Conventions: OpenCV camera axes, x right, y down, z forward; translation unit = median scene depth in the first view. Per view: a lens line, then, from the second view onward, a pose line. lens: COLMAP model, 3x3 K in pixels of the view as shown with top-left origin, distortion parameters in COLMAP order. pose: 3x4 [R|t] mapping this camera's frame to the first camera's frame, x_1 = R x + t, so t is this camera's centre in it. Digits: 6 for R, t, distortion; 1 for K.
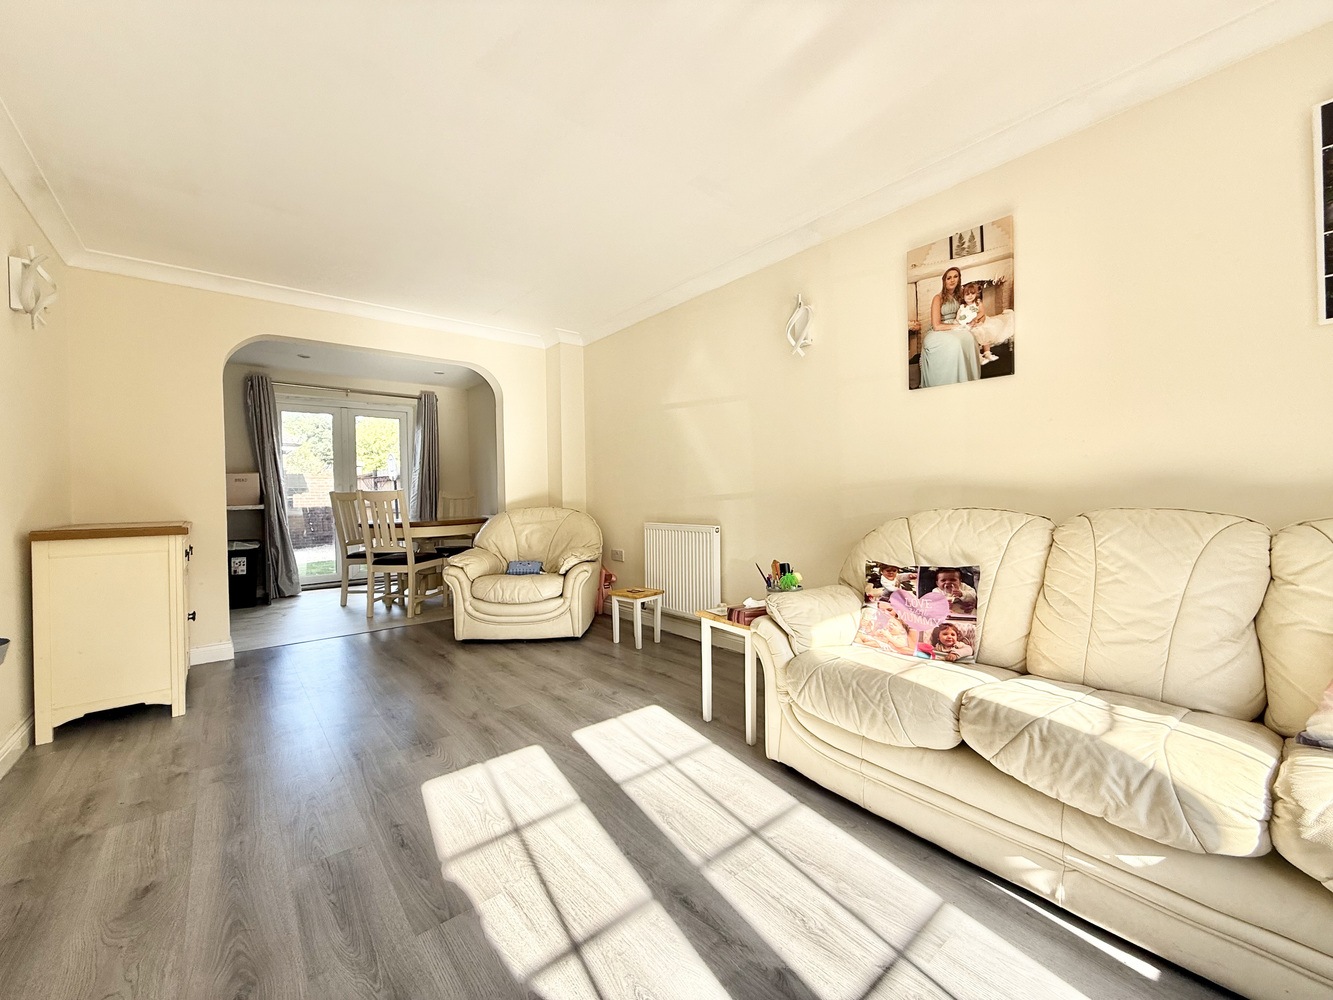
lens RADIAL K [[530.7, 0, 665.8], [0, 530.7, 497.4], [0, 0, 1]] dist [0.000798, -0.000302]
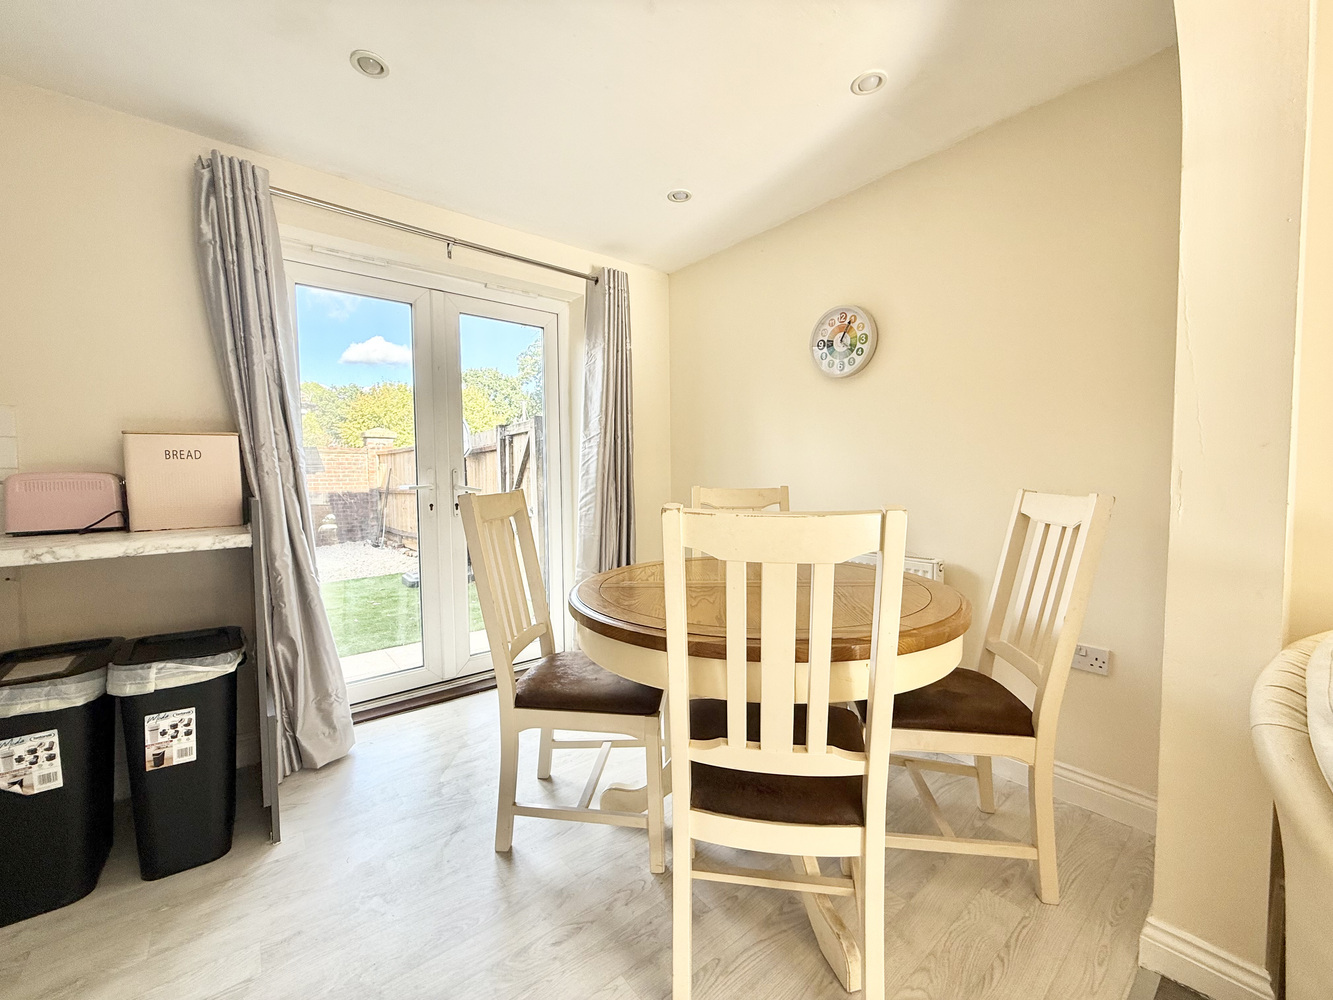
lens RADIAL K [[530.7, 0, 666.9], [0, 530.7, 498.5], [0, 0, 1]] dist [0.000798, -0.000302]
pose [[0.999920, 0.012478, -0.002103, -0.477846], [-0.012382, 0.999107, 0.040394, -0.021281], [0.002605, -0.040364, 0.999182, 0.643393]]
